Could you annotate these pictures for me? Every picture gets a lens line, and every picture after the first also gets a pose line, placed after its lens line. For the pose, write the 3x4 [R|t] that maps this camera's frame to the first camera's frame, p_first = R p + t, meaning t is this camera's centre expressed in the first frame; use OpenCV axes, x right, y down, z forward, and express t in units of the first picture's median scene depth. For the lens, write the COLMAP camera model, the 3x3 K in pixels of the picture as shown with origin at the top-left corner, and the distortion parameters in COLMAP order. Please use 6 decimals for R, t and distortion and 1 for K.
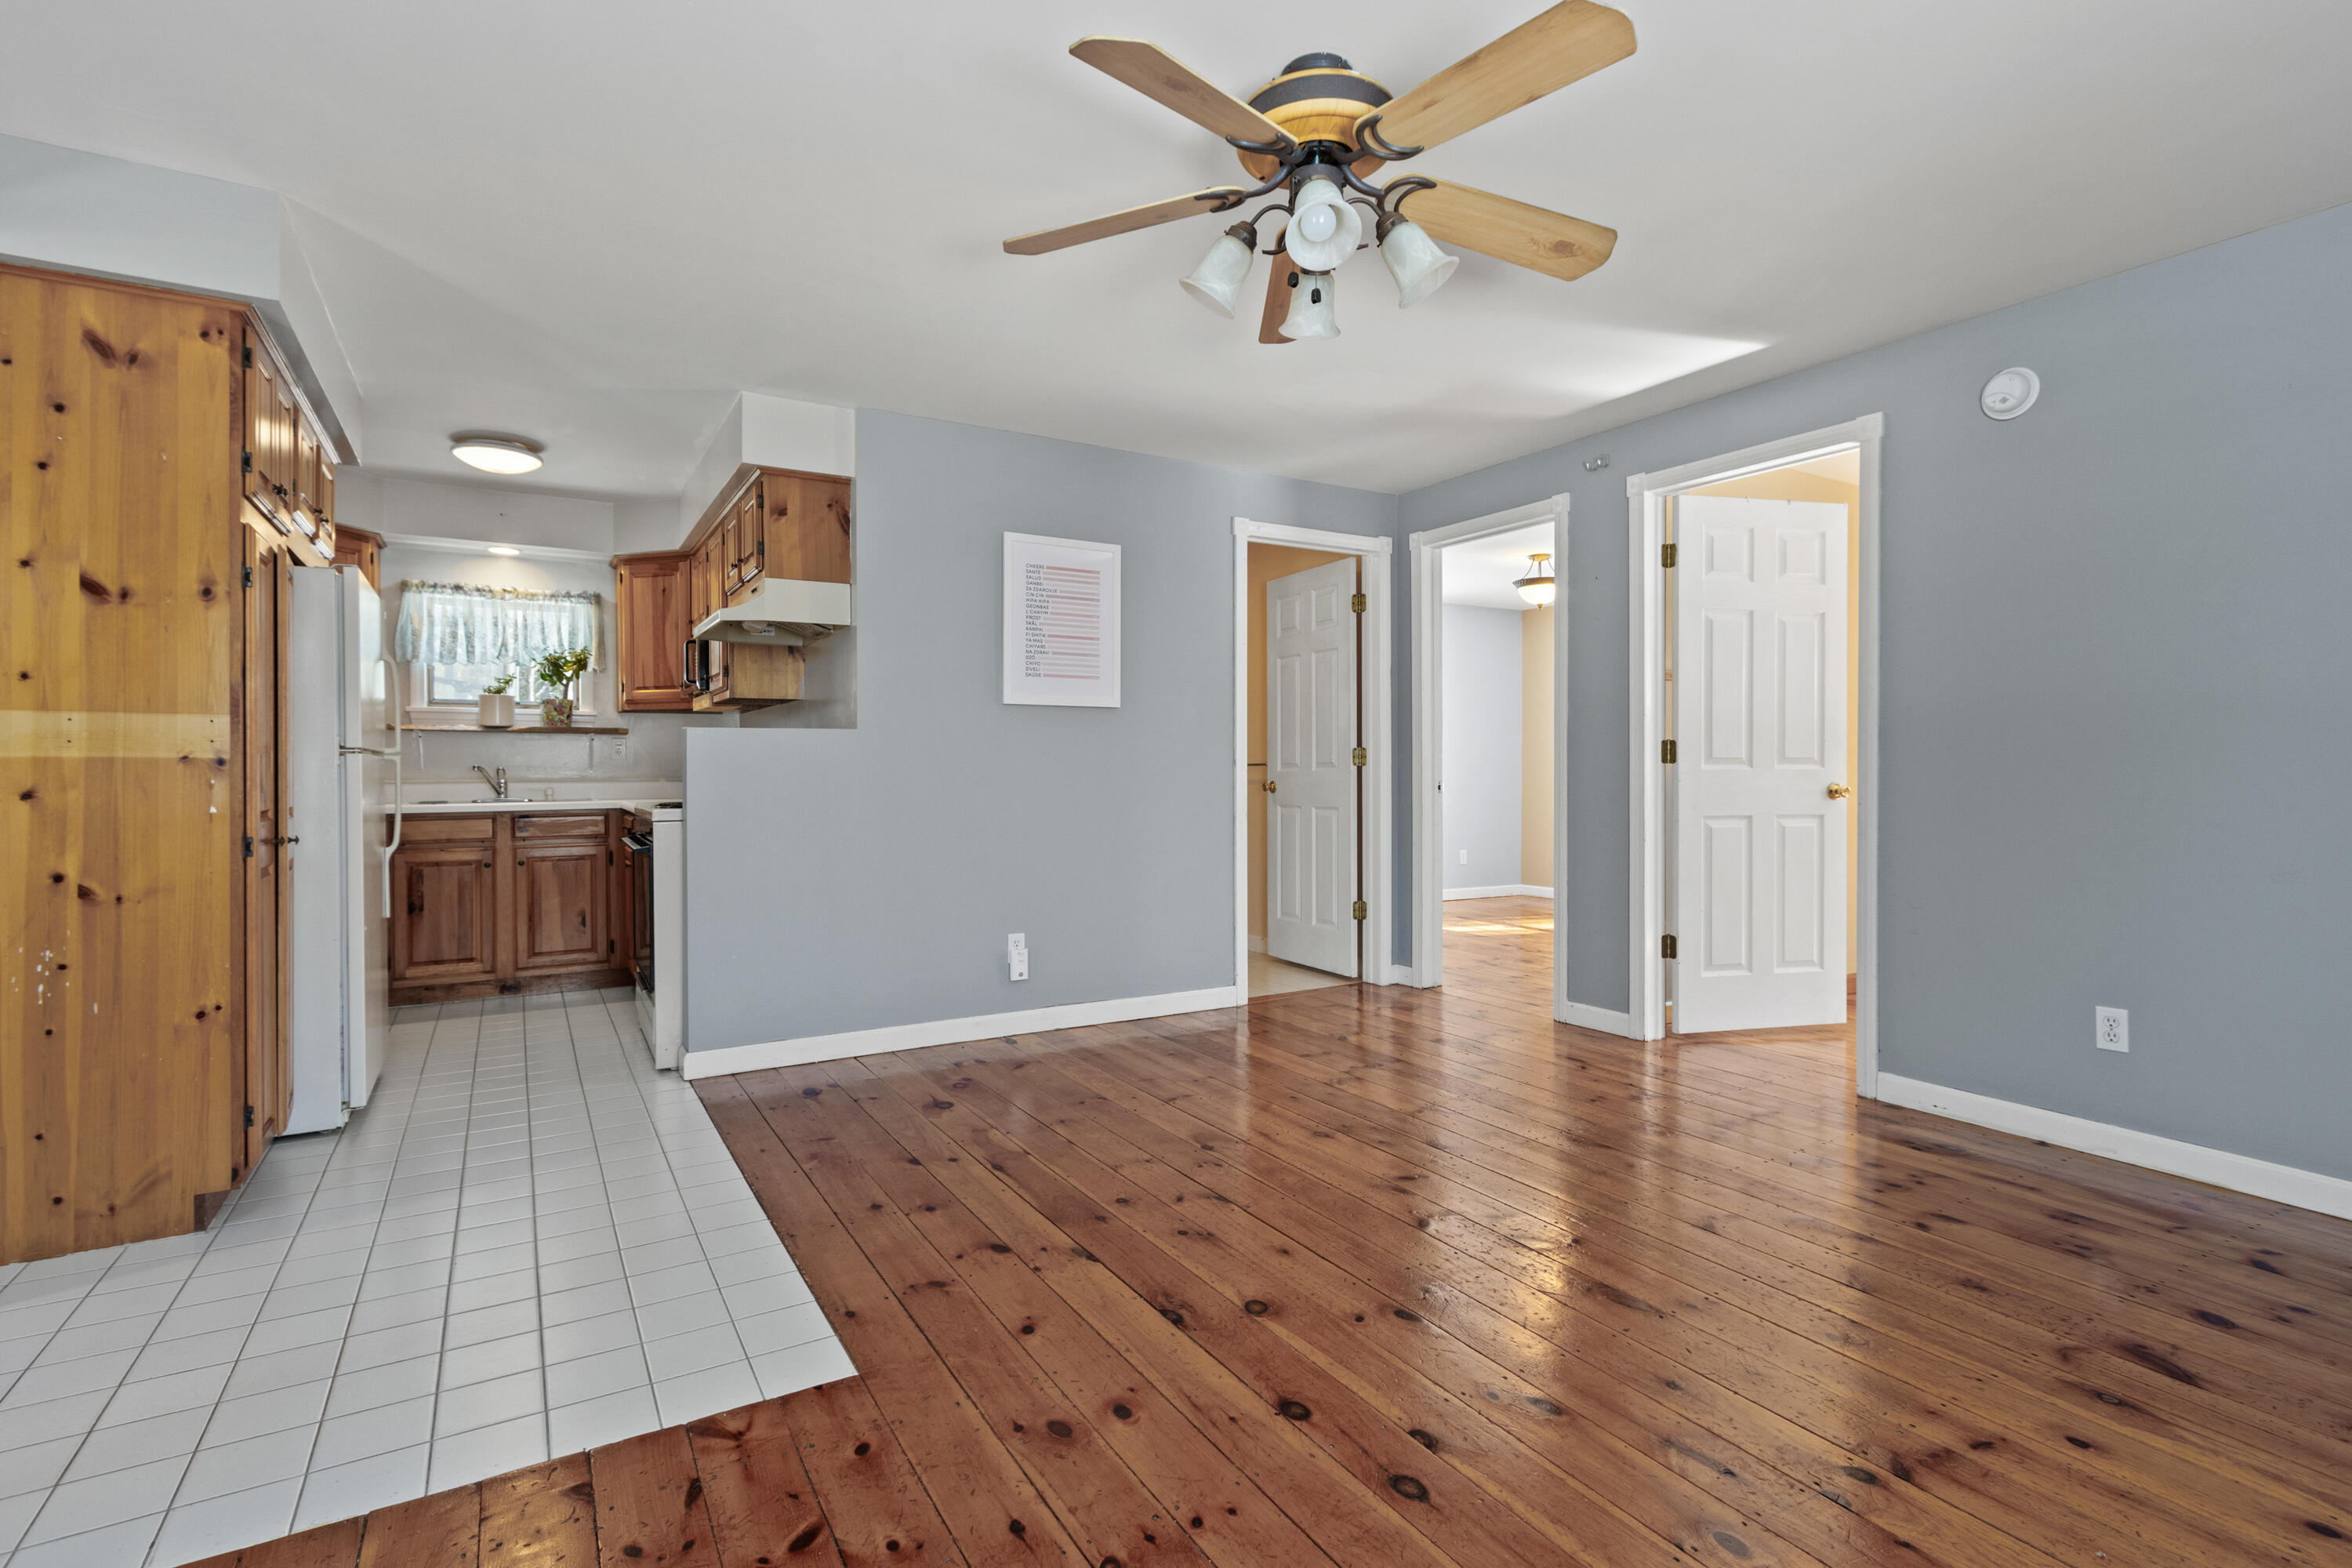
lens RADIAL K [[1116.0, 0, 1179.9], [0, 1116.0, 771.9], [0, 0, 1]] dist [0.001251, -0.000987]
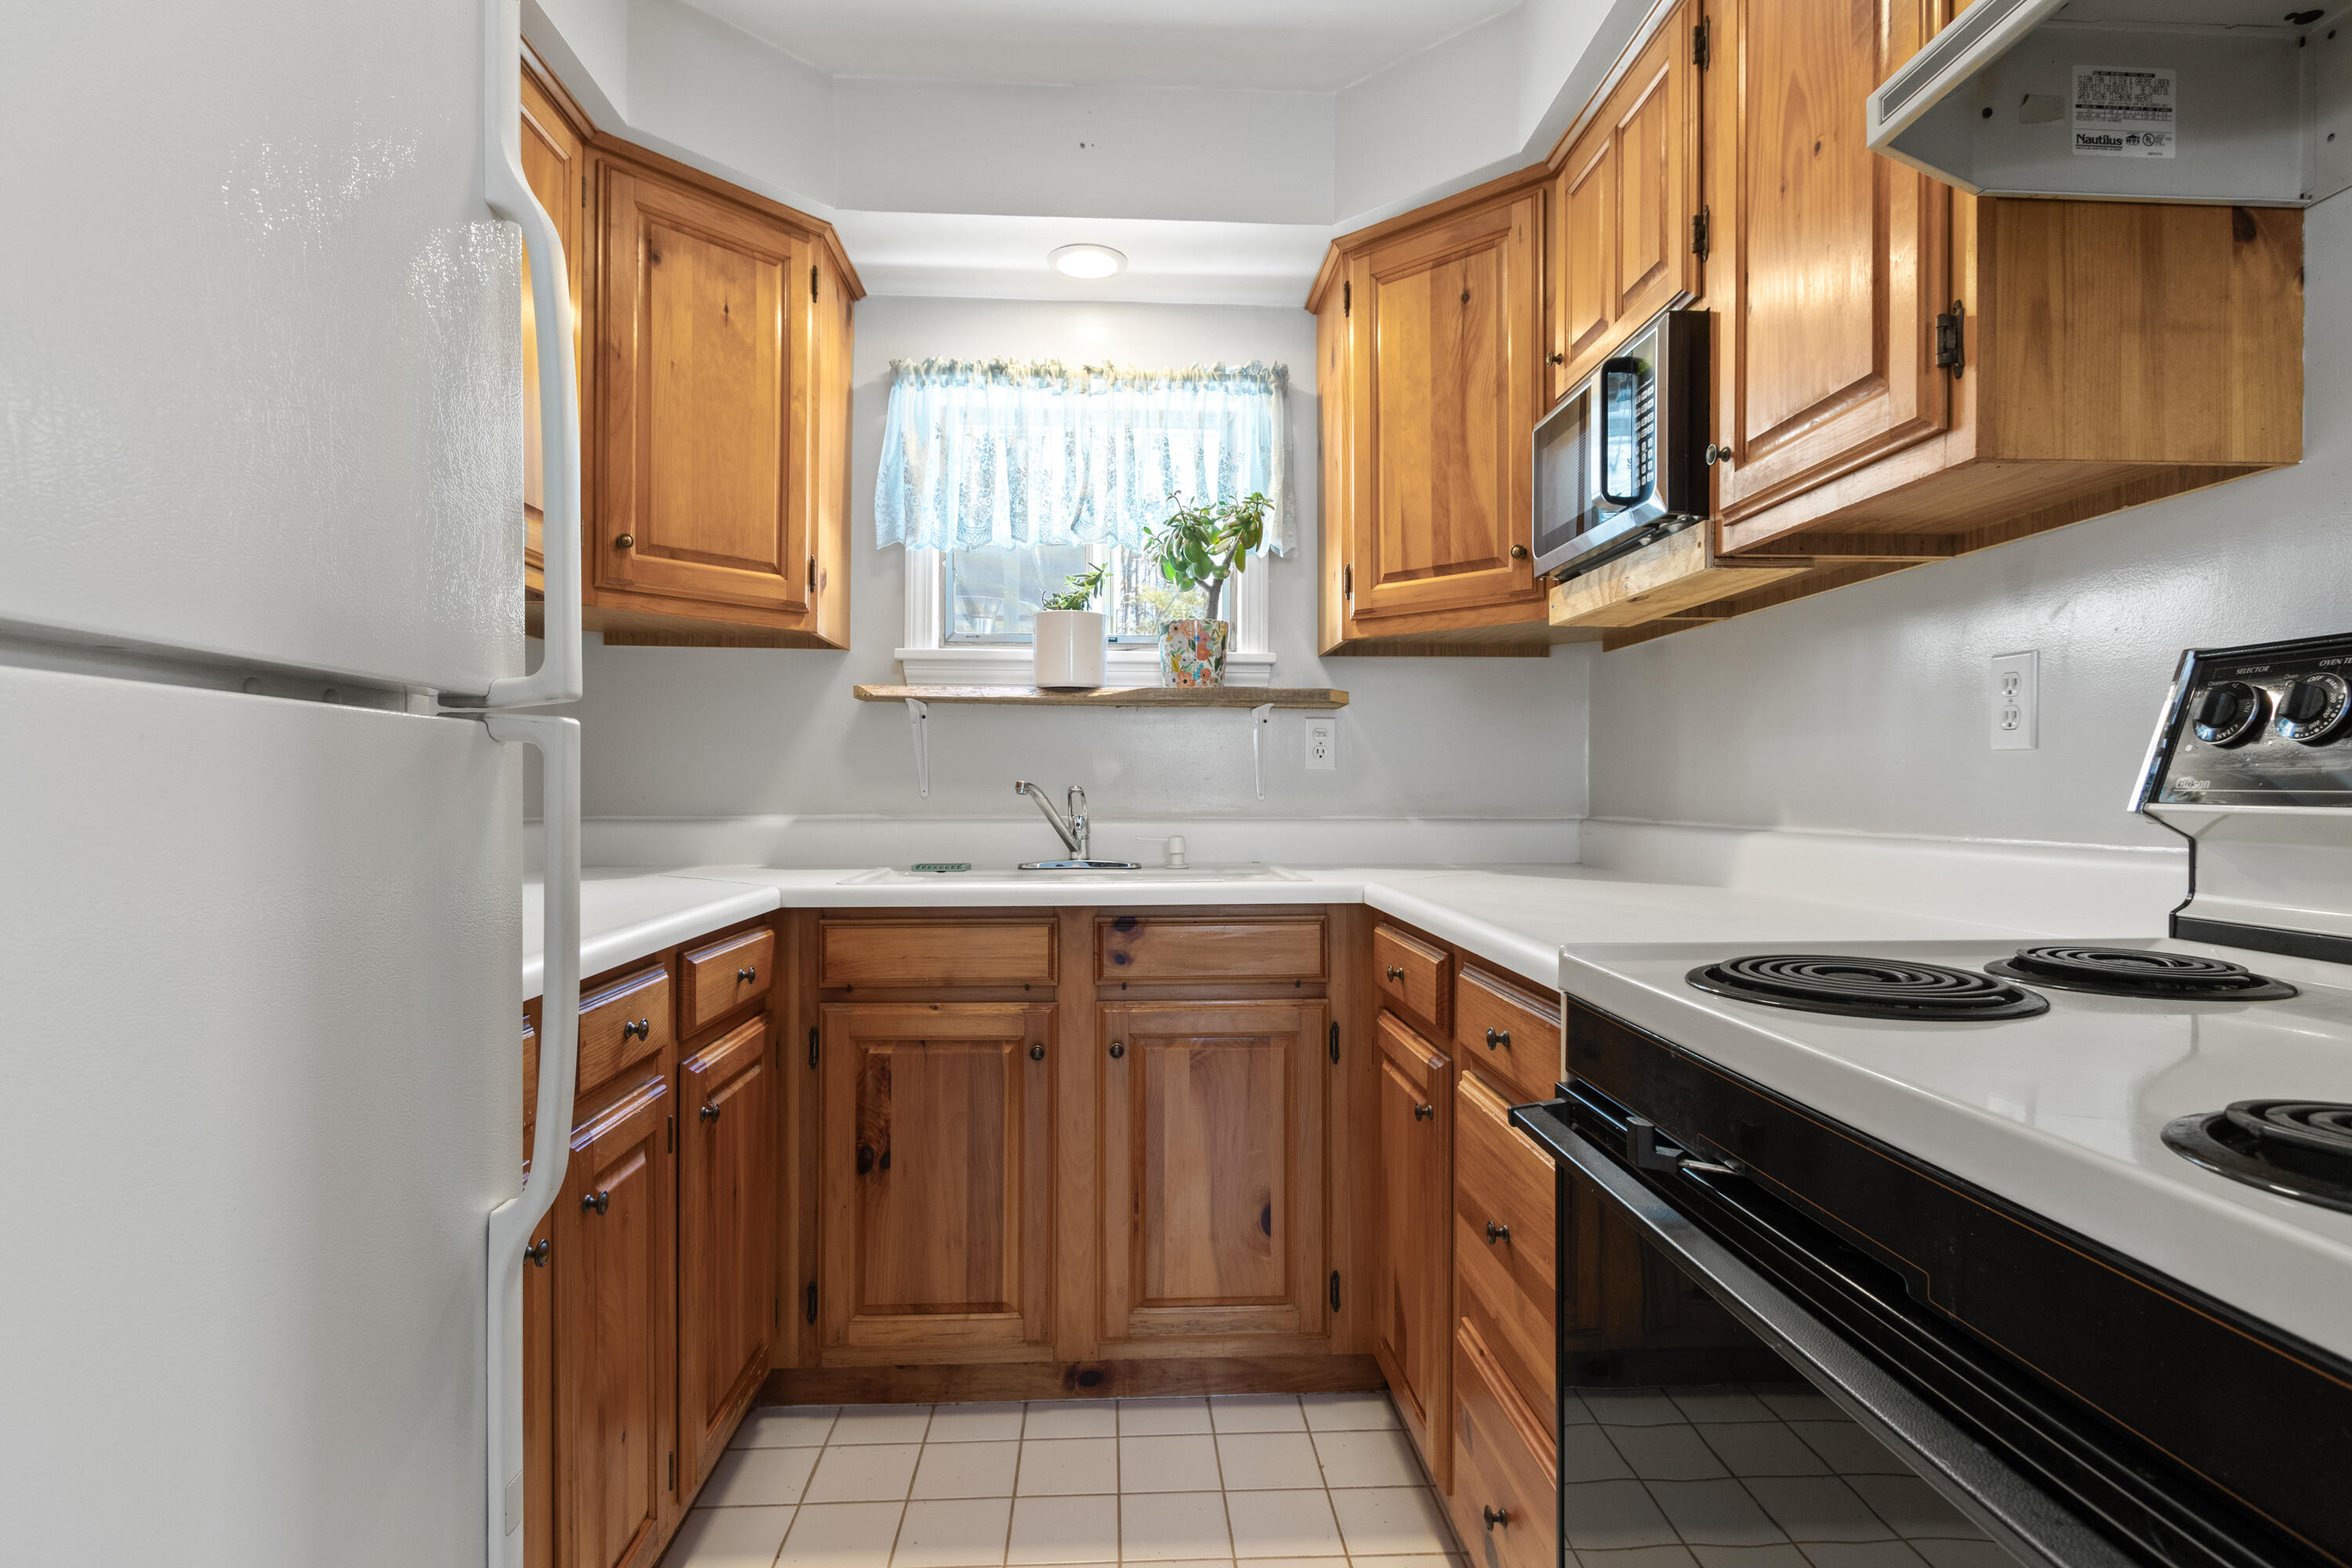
lens RADIAL K [[1223.3, 0, 1178.4], [0, 1223.3, 784.8], [0, 0, 1]] dist [-0.004458, -0.000524]
pose [[0.883950, 0.005086, -0.467554, -0.354287], [-0.007936, 0.999960, -0.004126, -0.002833], [0.467514, 0.007358, 0.883955, 0.602301]]
